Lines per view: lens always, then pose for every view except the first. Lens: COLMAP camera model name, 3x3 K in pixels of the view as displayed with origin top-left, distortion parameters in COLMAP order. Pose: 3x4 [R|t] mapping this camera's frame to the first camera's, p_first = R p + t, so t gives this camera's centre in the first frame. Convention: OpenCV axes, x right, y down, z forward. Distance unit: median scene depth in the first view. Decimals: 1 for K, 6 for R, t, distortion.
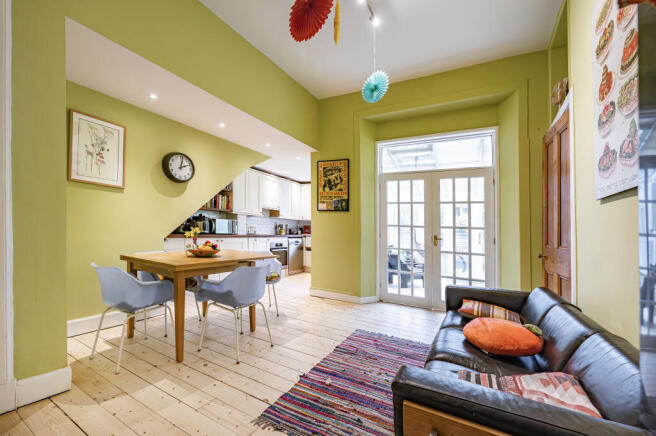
lens RADIAL K [[246.5, 0, 330.8], [0, 246.5, 225.9], [0, 0, 1]] dist [0.000349, 0.000058]
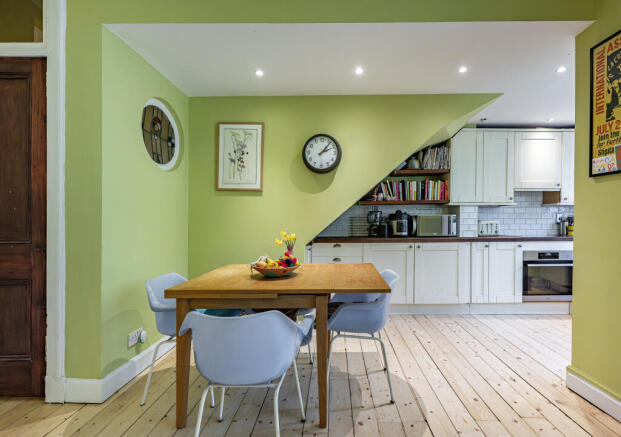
lens RADIAL K [[278.6, 0, 335.9], [0, 278.6, 230.1], [0, 0, 1]] dist [-0.000858, -0.000314]
pose [[0.501298, -0.016050, -0.865126, 0.119389], [0.041164, 0.999138, 0.005317, -0.000164], [0.864295, -0.038277, 0.501526, 0.447041]]
